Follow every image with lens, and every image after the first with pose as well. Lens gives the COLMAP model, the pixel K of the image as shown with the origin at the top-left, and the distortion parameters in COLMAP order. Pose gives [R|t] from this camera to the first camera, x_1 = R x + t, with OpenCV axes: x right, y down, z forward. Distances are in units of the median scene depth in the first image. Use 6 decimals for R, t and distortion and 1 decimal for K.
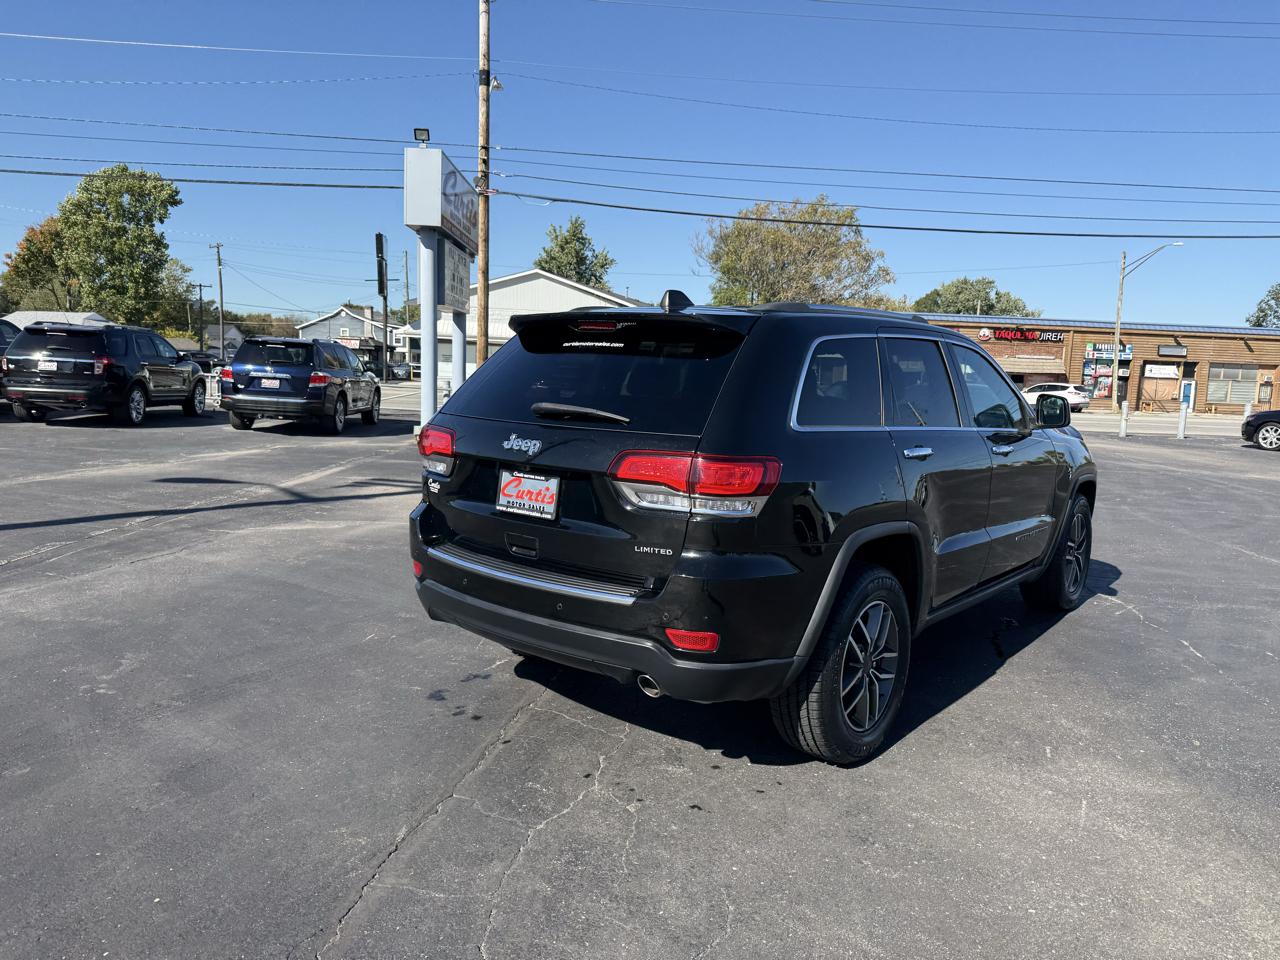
lens RADIAL K [[898.7, 0, 647.3], [0, 898.7, 467.9], [0, 0, 1]] dist [0.049116, -0.064224]
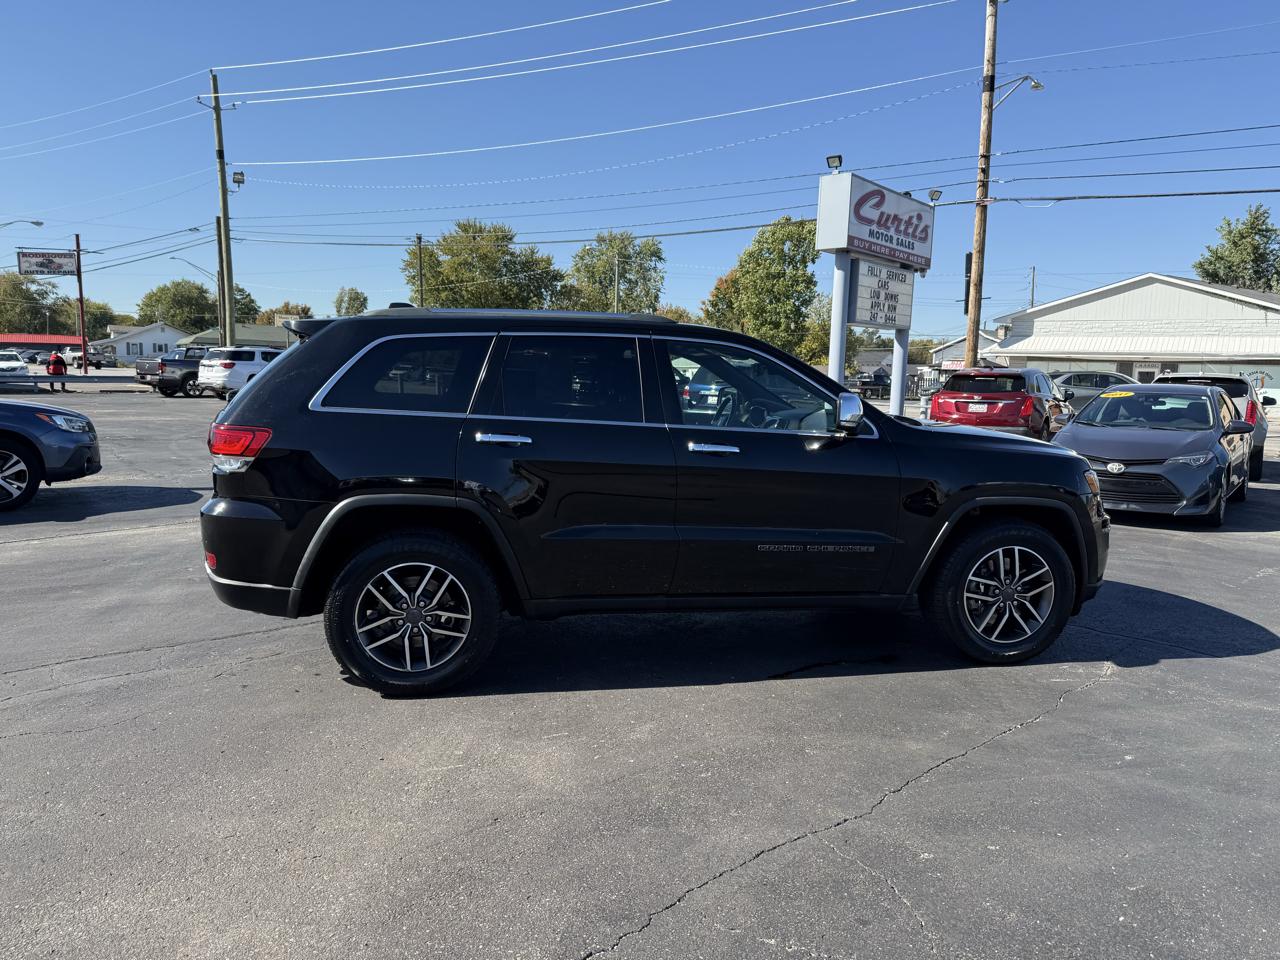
lens RADIAL K [[898.7, 0, 647.1], [0, 898.7, 479.3], [0, 0, 1]] dist [0.049116, -0.064224]
pose [[0.763240, 0.058791, -0.643435, 0.291921], [-0.067262, 0.997671, 0.011372, 0.001878], [0.642604, 0.034599, 0.765417, 0.071438]]
